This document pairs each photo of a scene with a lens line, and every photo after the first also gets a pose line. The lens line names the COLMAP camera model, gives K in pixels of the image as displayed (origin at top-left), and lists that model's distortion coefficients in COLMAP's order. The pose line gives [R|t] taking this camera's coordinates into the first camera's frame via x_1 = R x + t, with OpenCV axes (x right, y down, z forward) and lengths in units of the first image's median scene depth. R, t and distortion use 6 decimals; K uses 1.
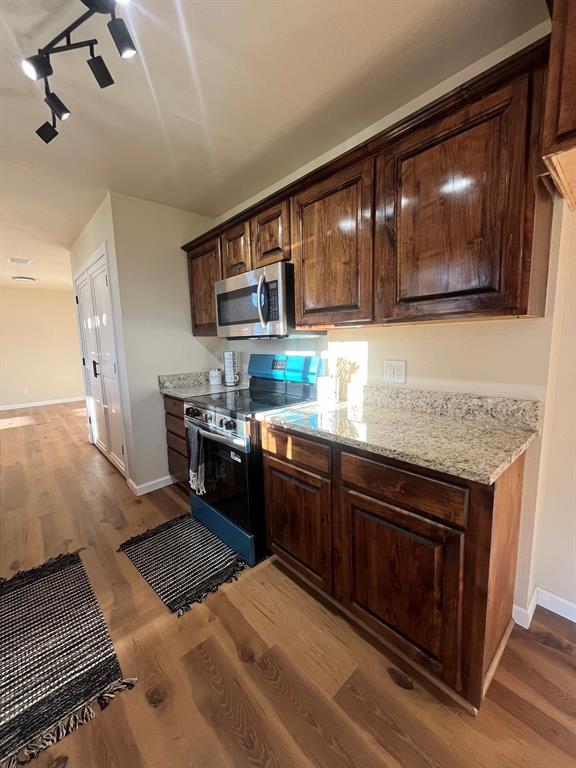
lens RADIAL K [[308.2, 0, 288.0], [0, 308.2, 384.0], [0, 0, 1]] dist [0.000406, -0.000120]
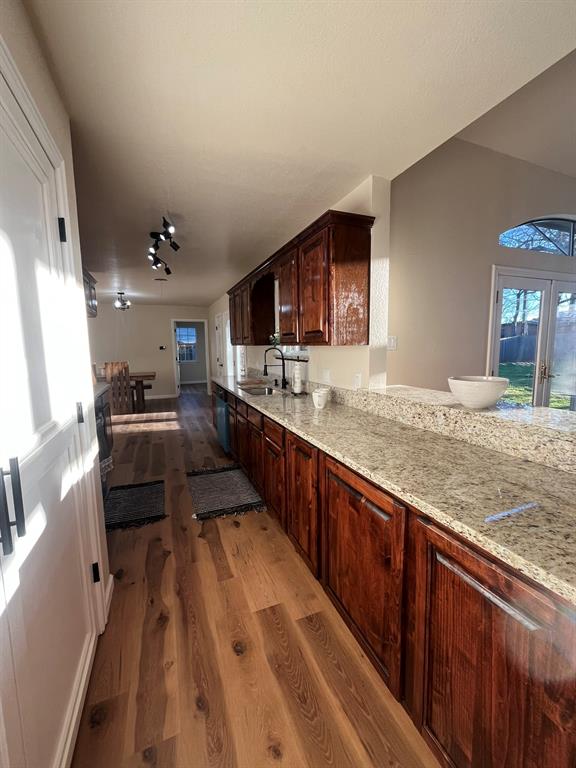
lens RADIAL K [[311.0, 0, 288.0], [0, 311.0, 384.0], [0, 0, 1]] dist [-0.001232, -0.000199]
pose [[-0.940841, -0.013497, 0.338581, -1.638212], [0.076275, 0.965127, 0.250425, -0.311145], [-0.330153, 0.261435, -0.907001, 2.107949]]
